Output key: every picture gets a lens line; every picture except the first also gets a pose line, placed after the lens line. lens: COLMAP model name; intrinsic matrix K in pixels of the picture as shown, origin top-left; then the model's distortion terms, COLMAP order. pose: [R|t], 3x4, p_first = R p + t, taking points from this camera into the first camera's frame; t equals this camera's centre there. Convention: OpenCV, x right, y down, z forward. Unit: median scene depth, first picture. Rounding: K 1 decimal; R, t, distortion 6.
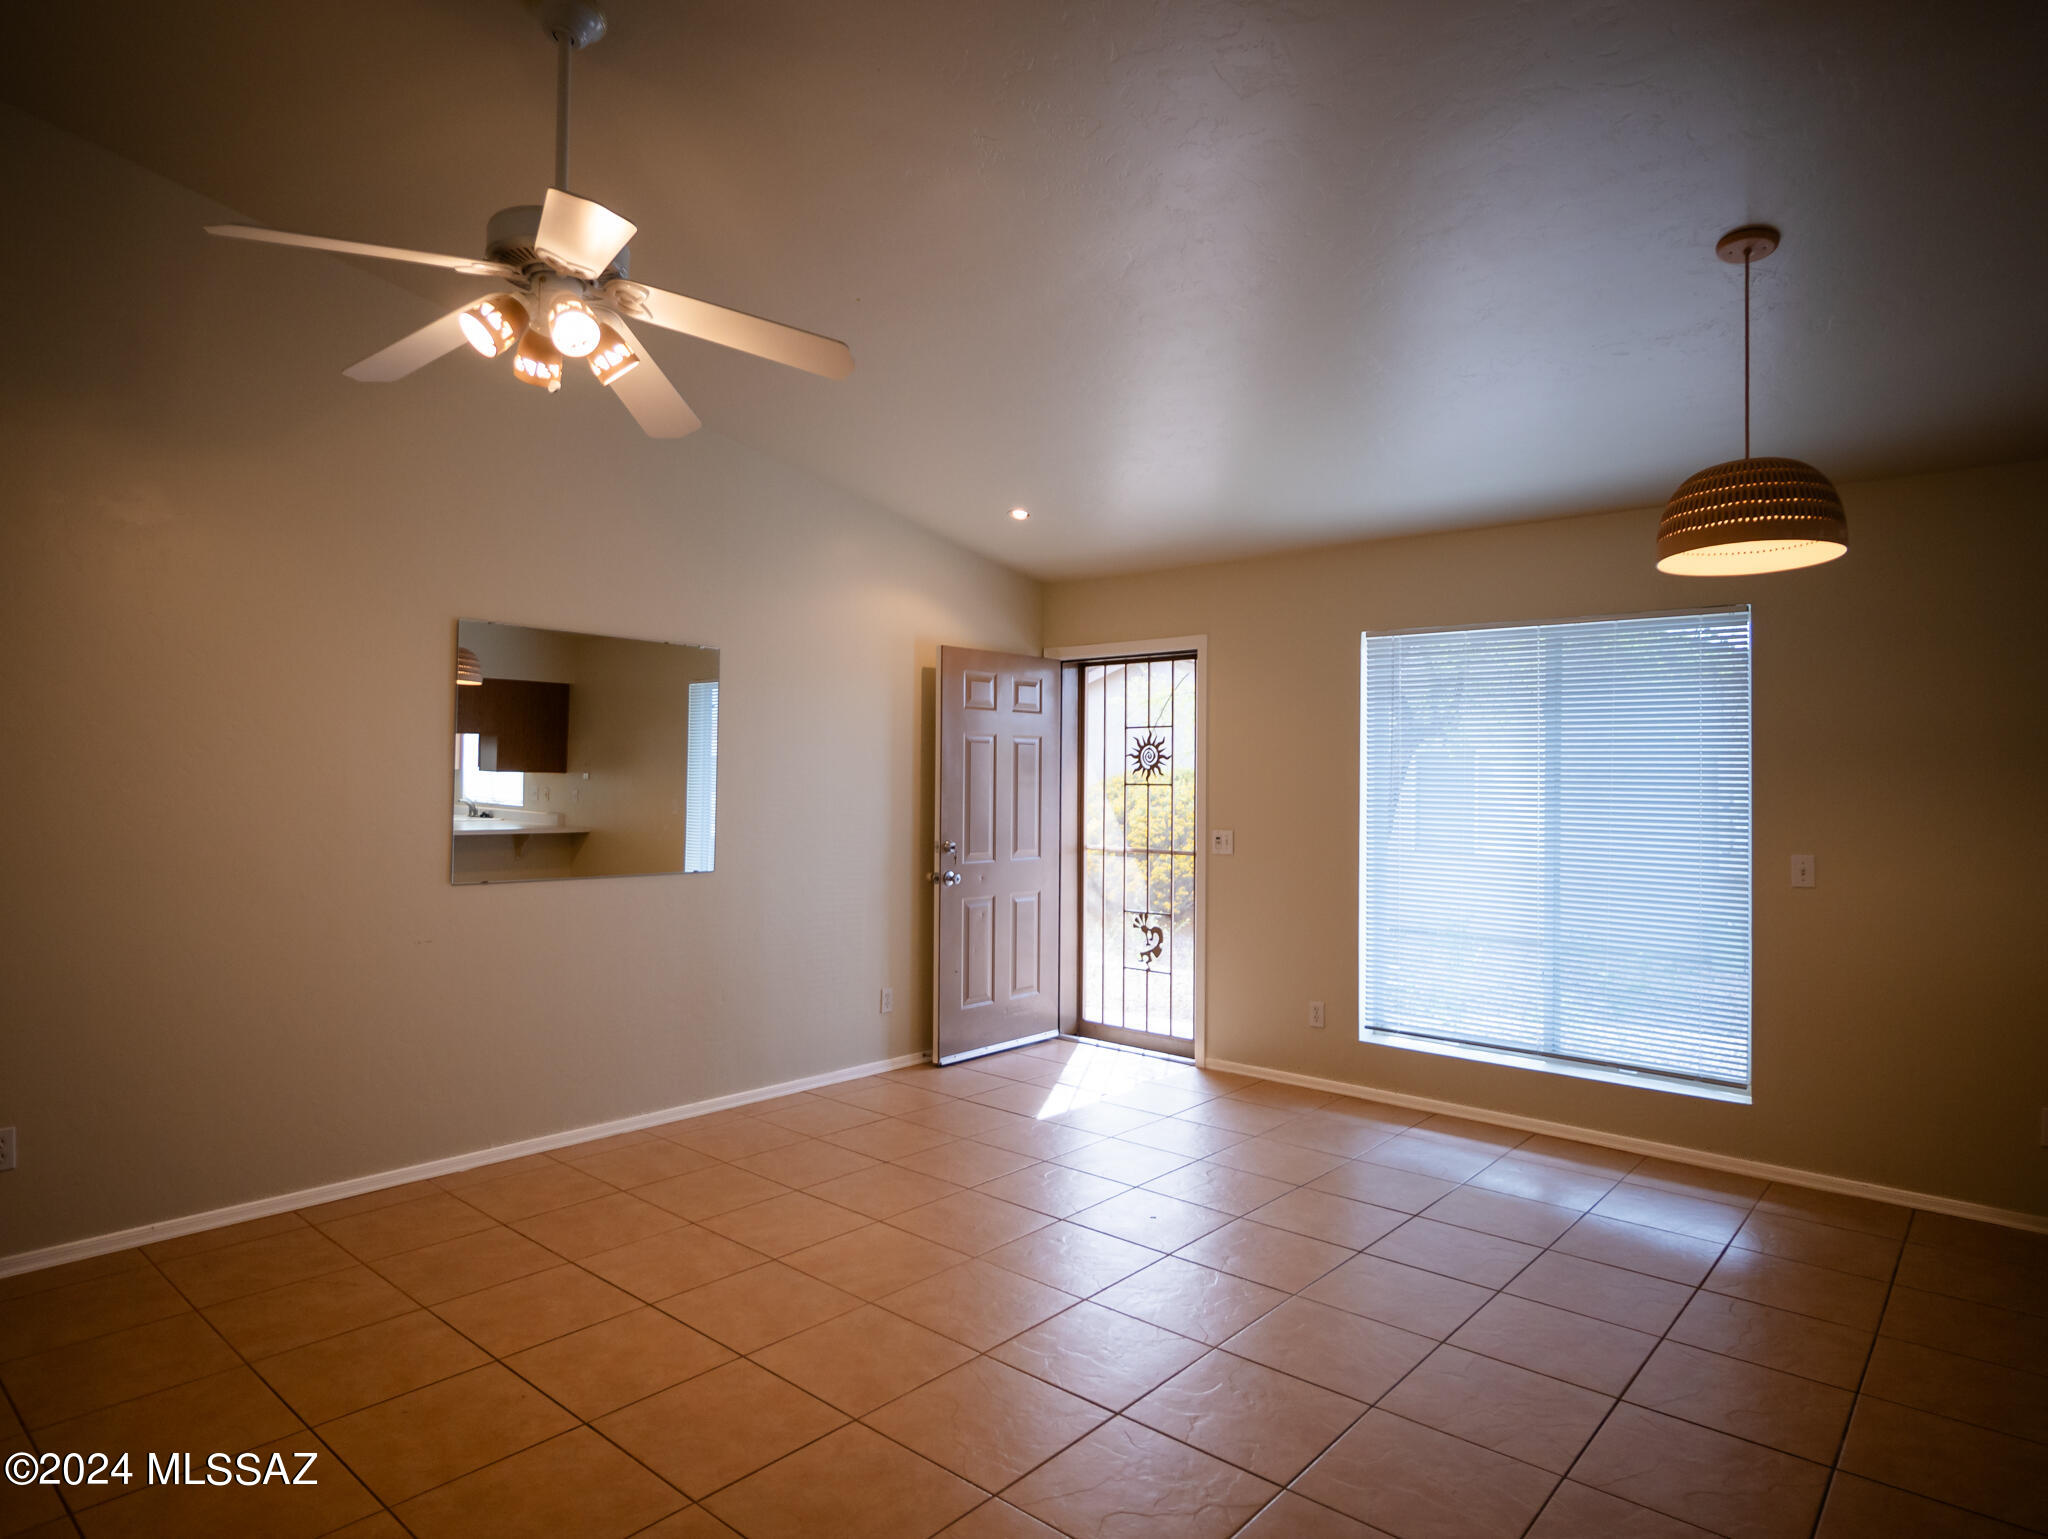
lens RADIAL K [[1181.2, 0, 1065.0], [0, 1181.2, 757.1], [0, 0, 1]] dist [-0.000327, 0.000074]
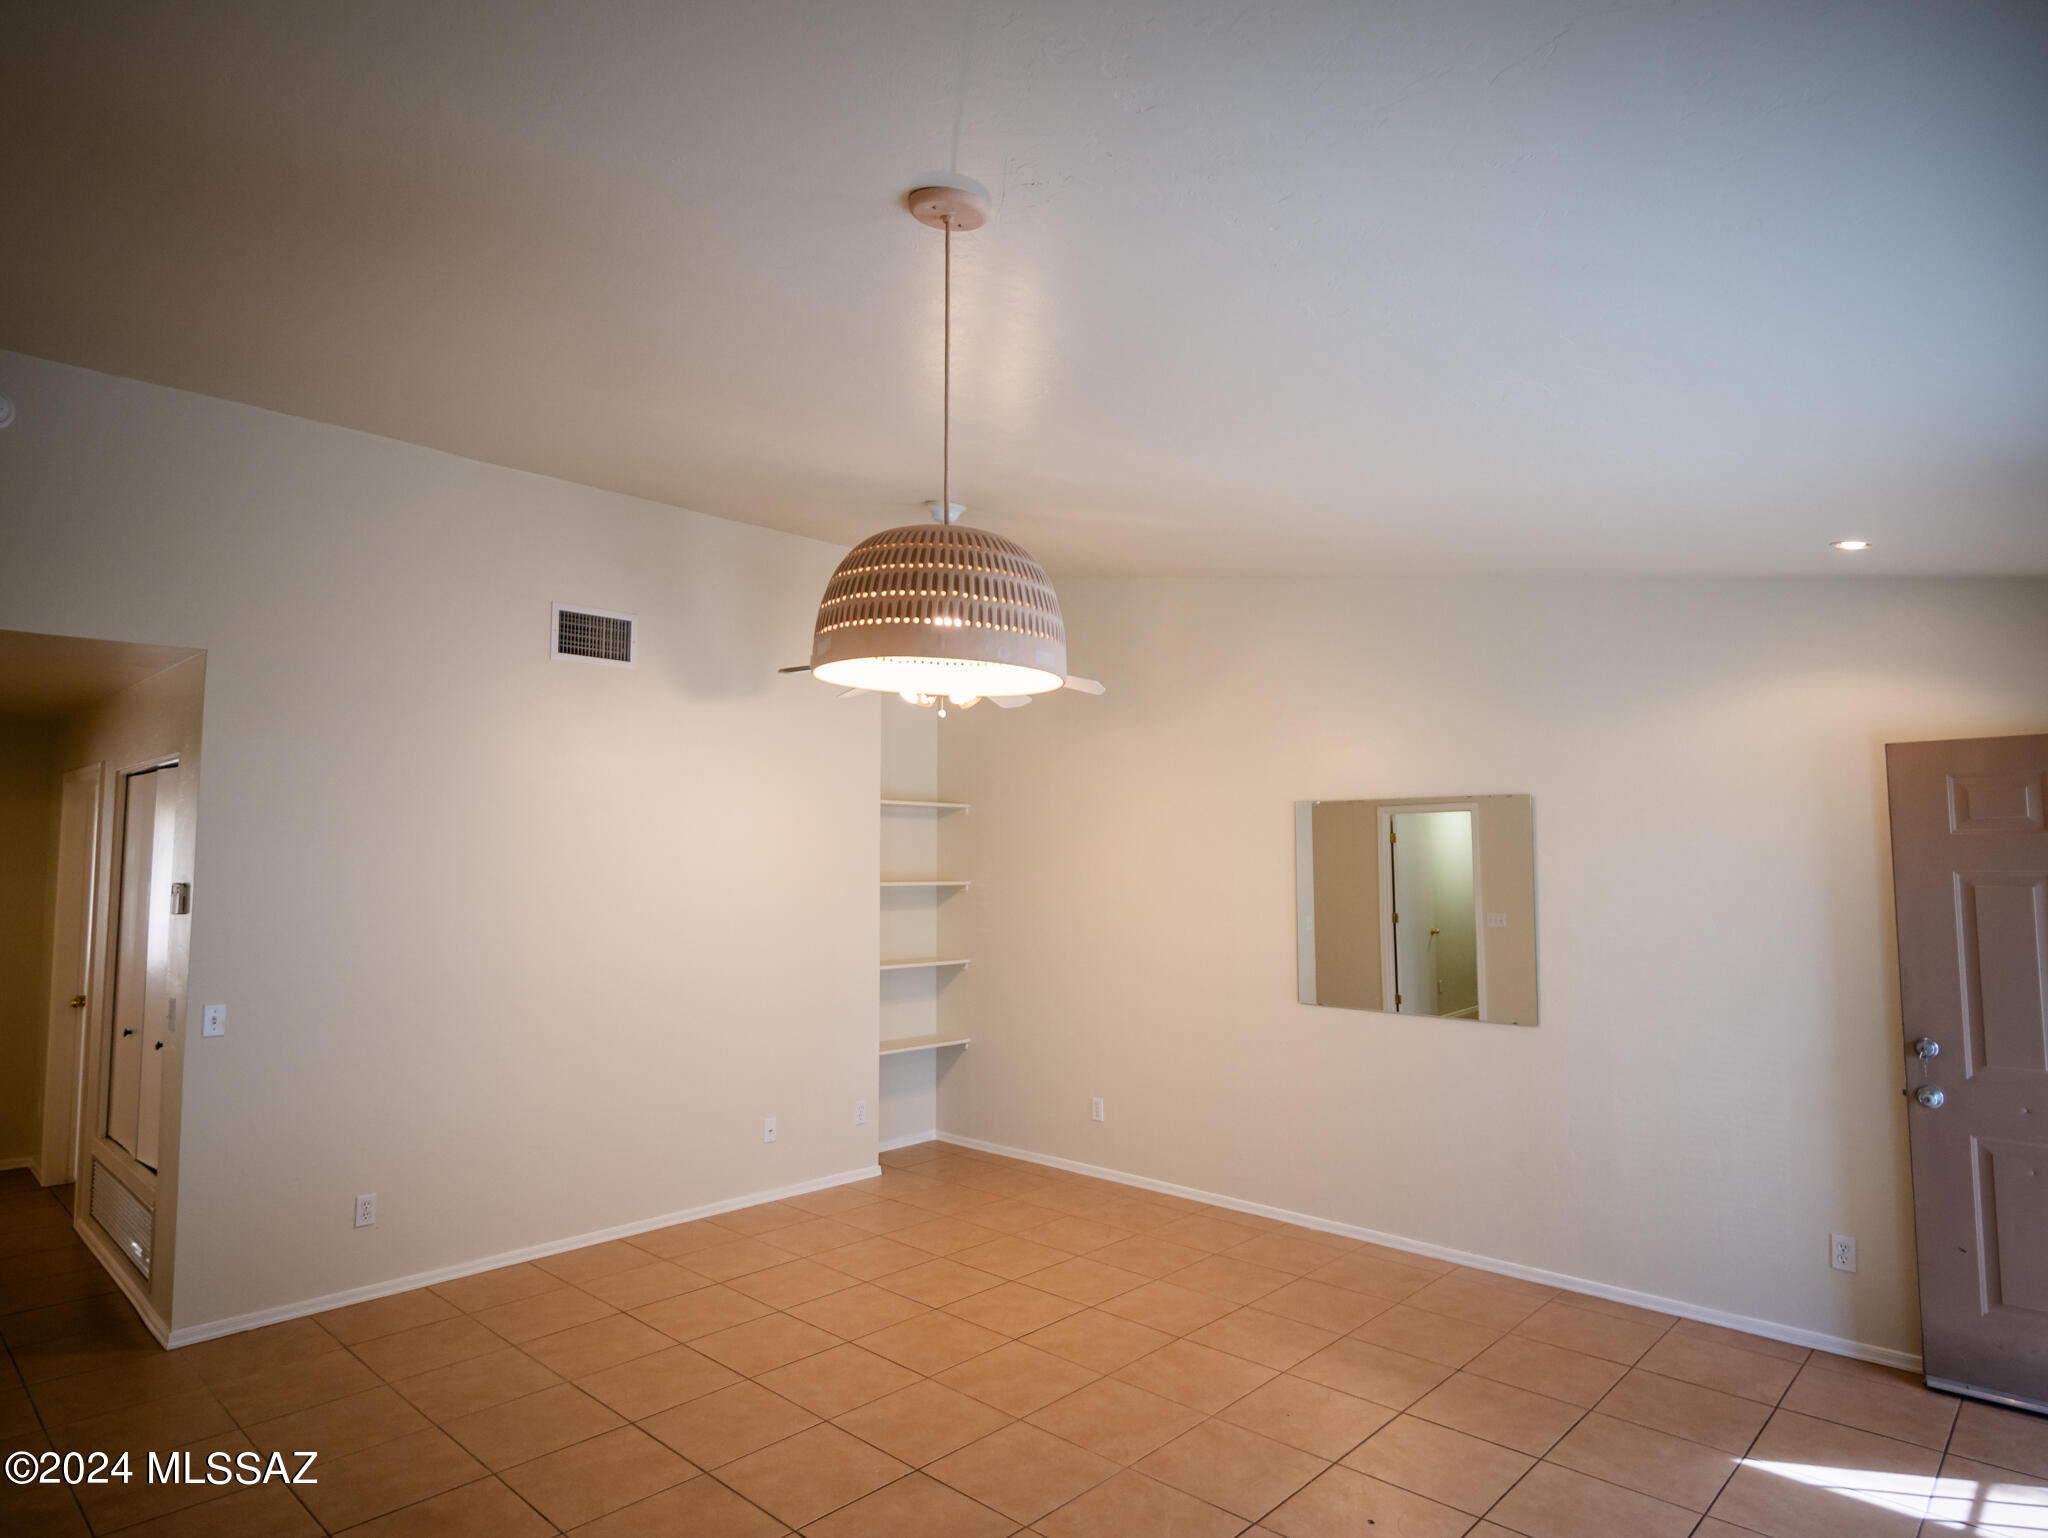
lens RADIAL K [[1236.4, 0, 980.8], [0, 1236.4, 760.1], [0, 0, 1]] dist [0.002563, 0.000543]
pose [[-0.062864, -0.083842, -0.994494, 0.623700], [0.013845, 0.996296, -0.084869, -0.030184], [0.997926, -0.019104, -0.061470, 0.525846]]
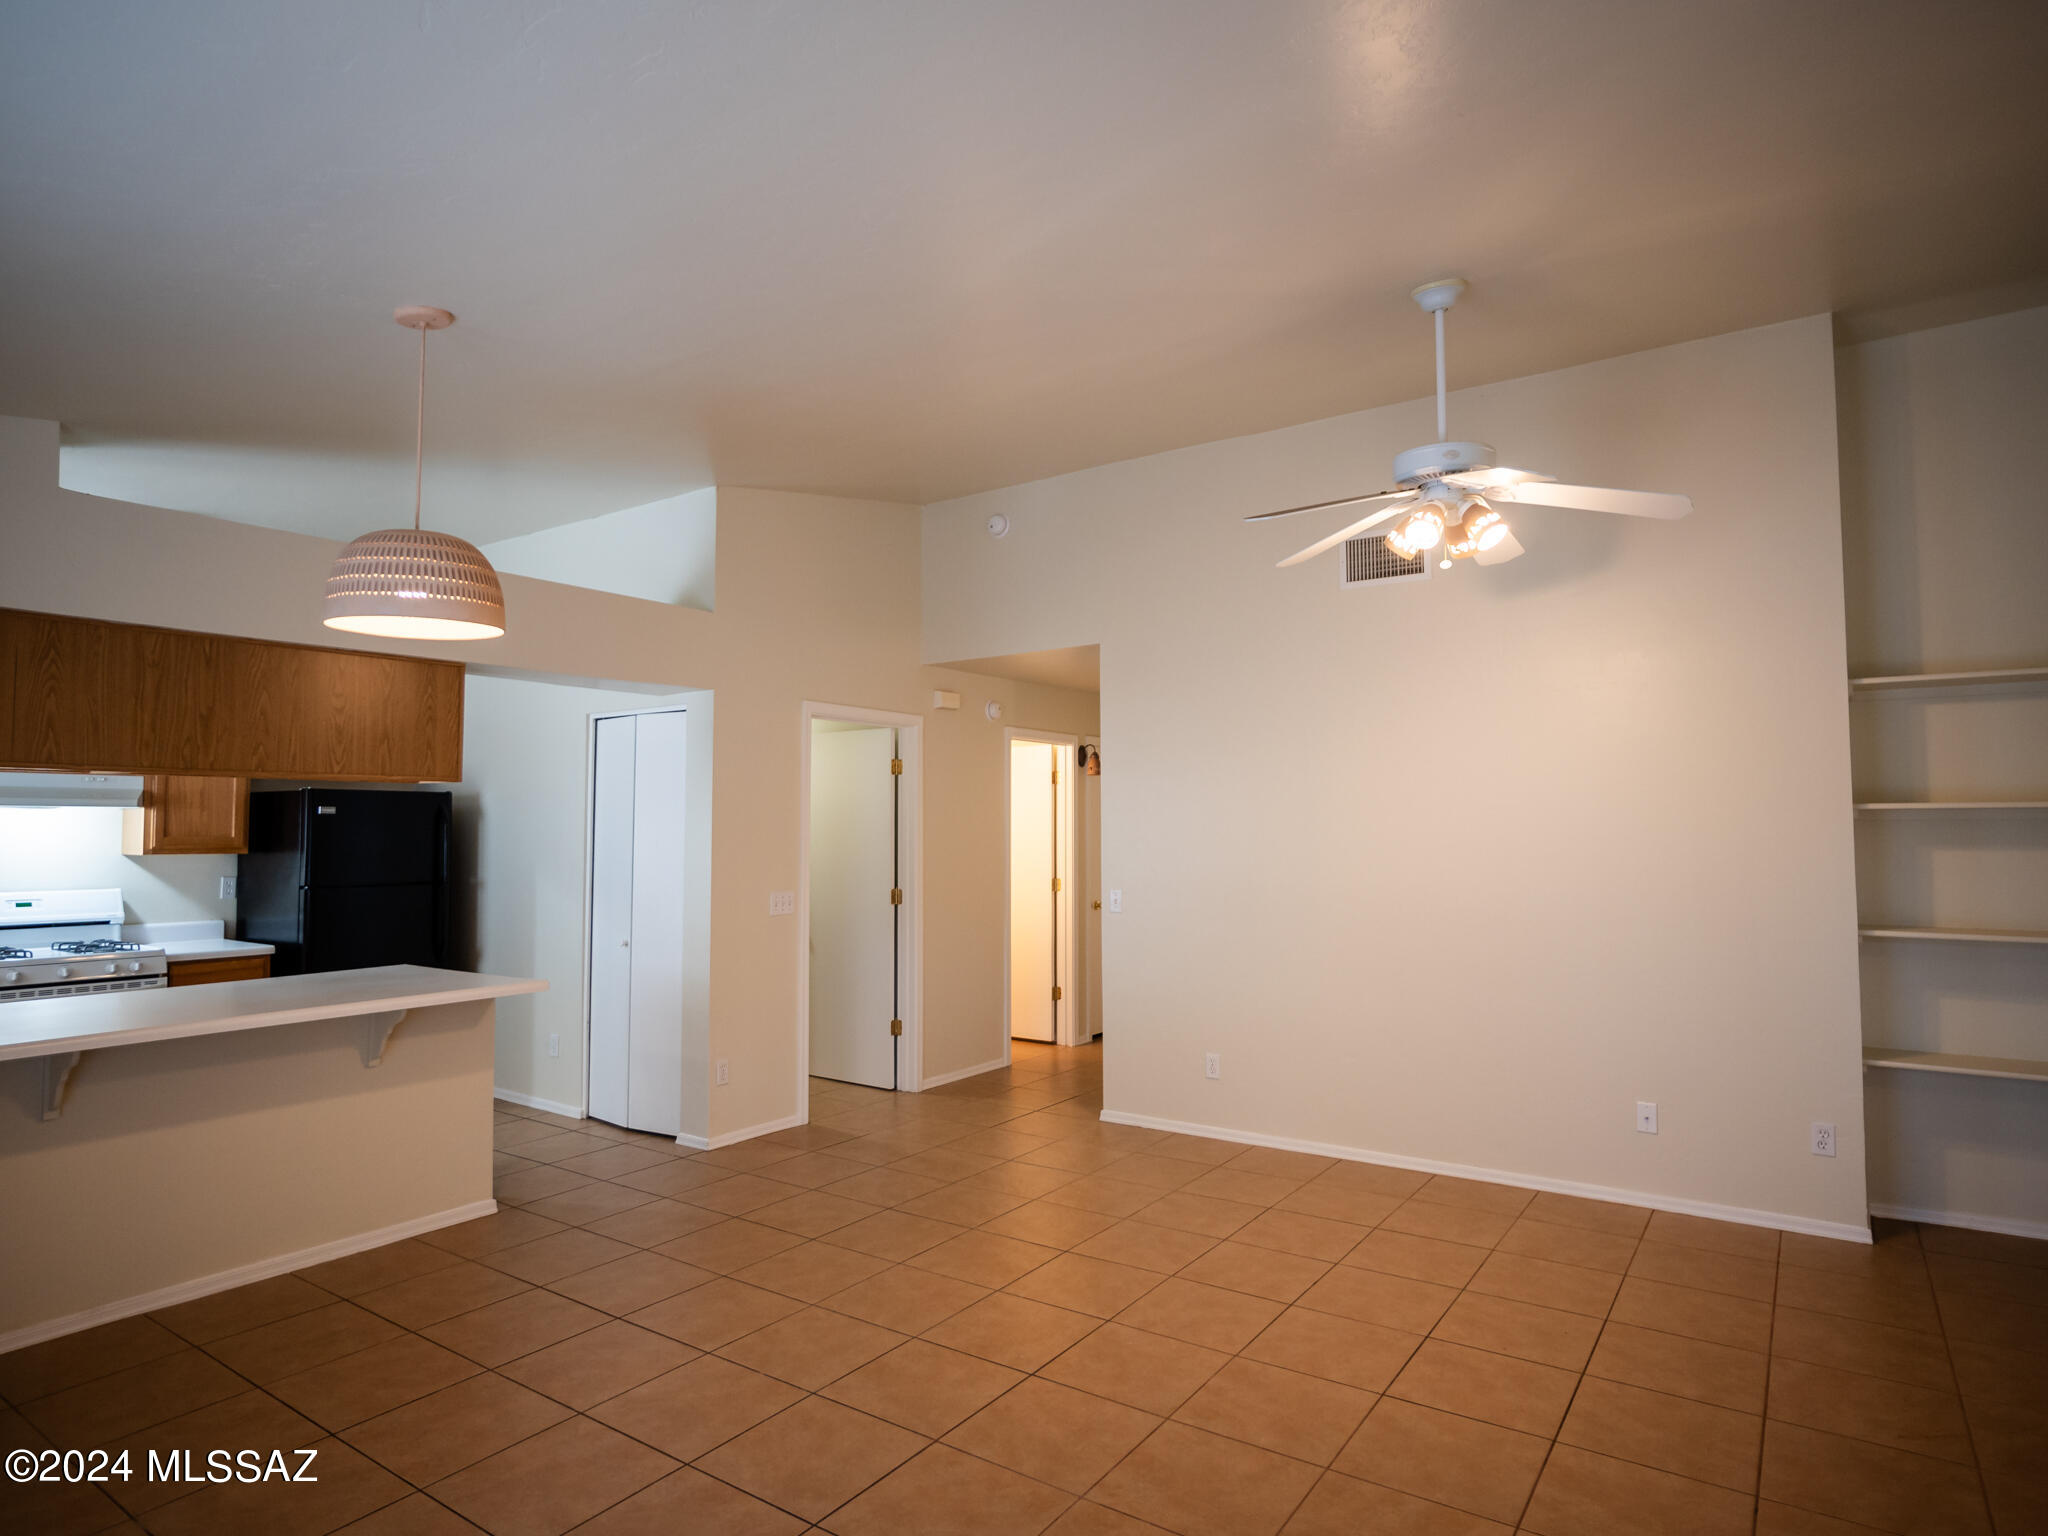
lens RADIAL K [[1172.3, 0, 1005.0], [0, 1172.3, 763.1], [0, 0, 1]] dist [-0.012970, -0.000457]
pose [[-0.996480, -0.006825, -0.083551, 0.066235], [-0.001046, 0.997615, -0.069023, 0.009306], [0.083823, -0.068693, -0.994110, 1.018667]]
